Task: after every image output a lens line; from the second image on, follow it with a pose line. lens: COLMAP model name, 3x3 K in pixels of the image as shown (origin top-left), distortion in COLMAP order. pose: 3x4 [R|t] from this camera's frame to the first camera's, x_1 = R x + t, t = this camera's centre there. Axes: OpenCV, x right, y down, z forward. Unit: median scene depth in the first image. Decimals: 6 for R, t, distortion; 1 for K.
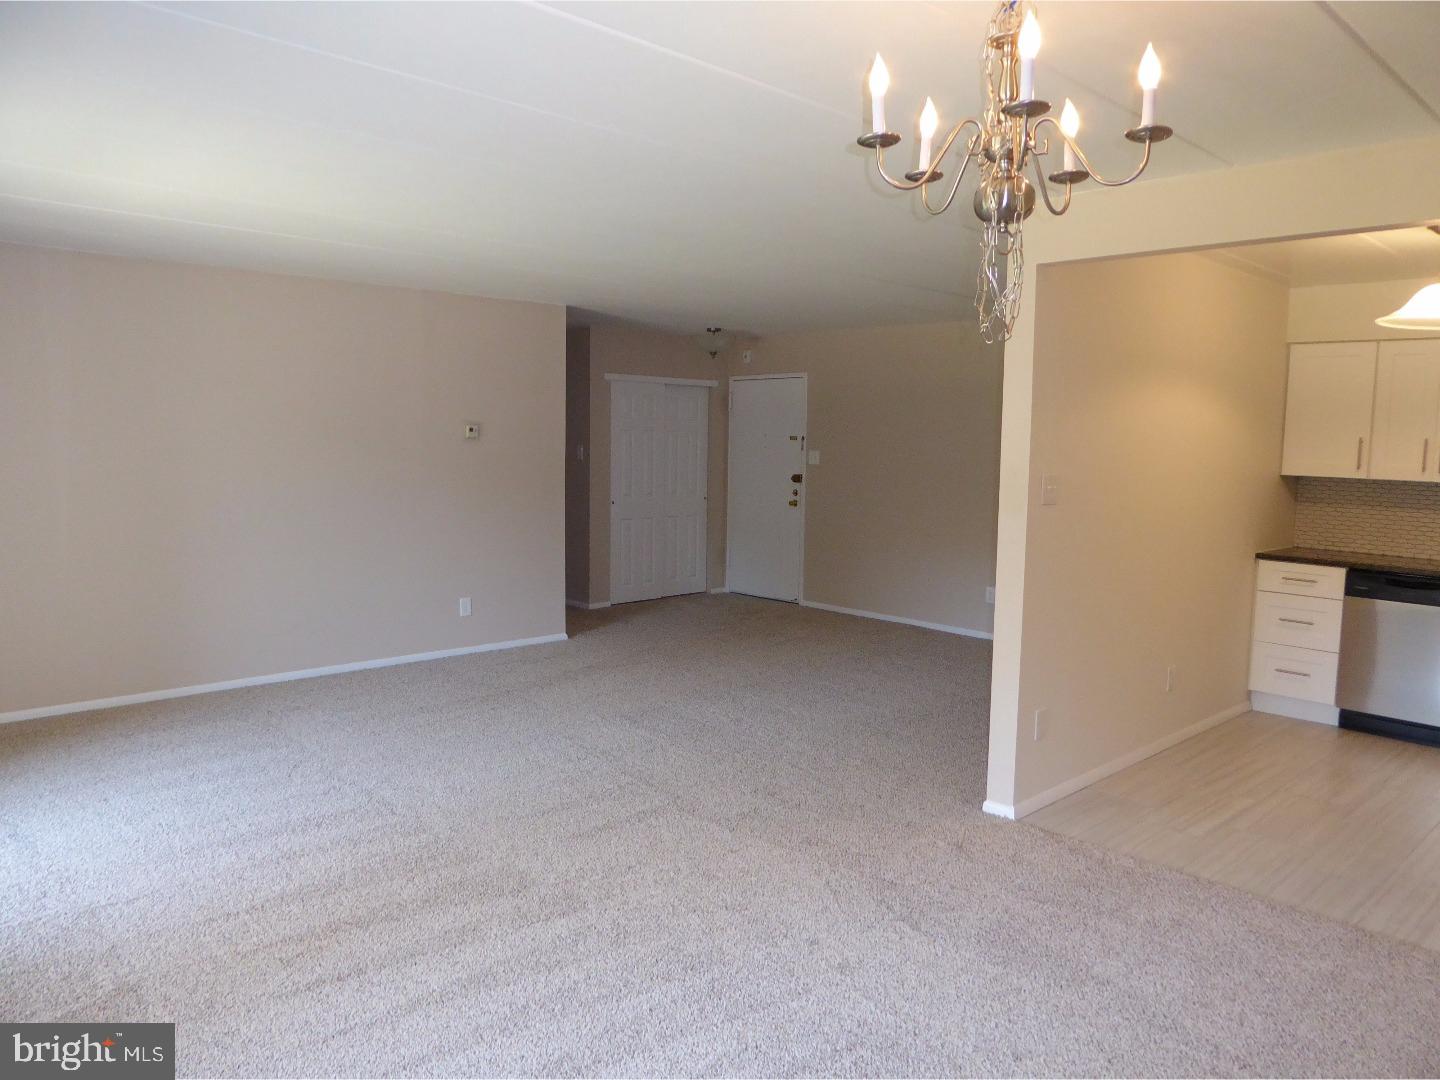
lens RADIAL K [[1048.5, 0, 730.8], [0, 1048.5, 540.2], [0, 0, 1]] dist [-0.013411, 0.007233]
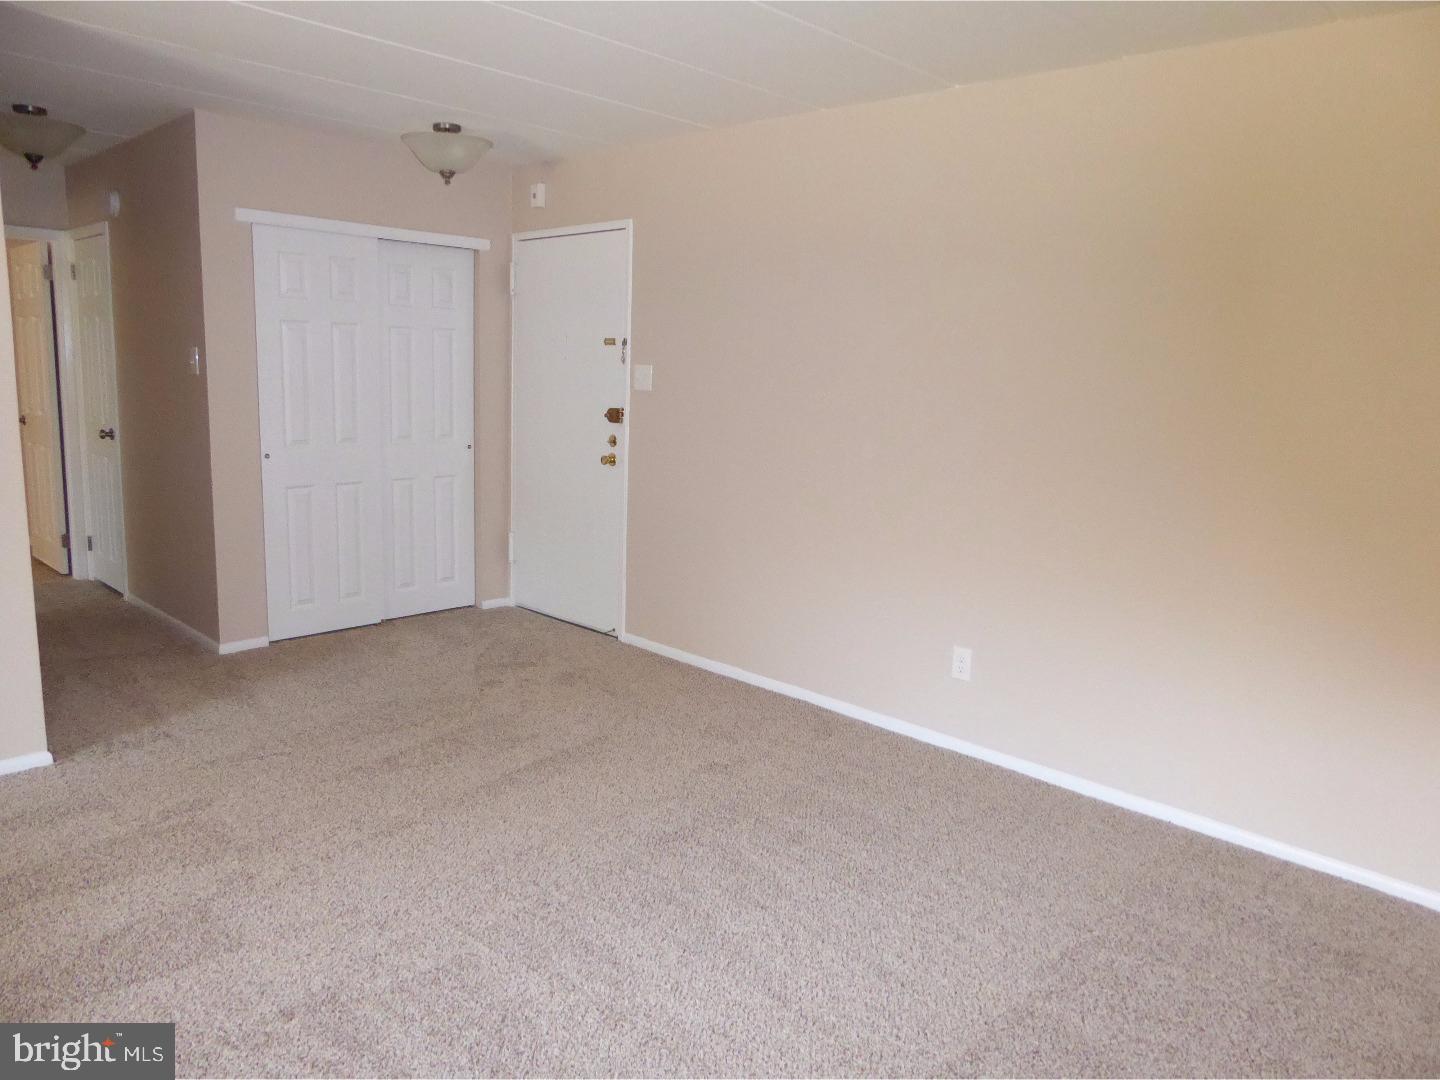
lens RADIAL K [[1048.5, 0, 720.5], [0, 1048.5, 537.2], [0, 0, 1]] dist [-0.013411, 0.007233]
pose [[0.999092, 0.010965, 0.041163, 0.090259], [-0.013734, 0.997618, 0.067601, -0.030678], [-0.040324, -0.068105, 0.996863, 0.413337]]
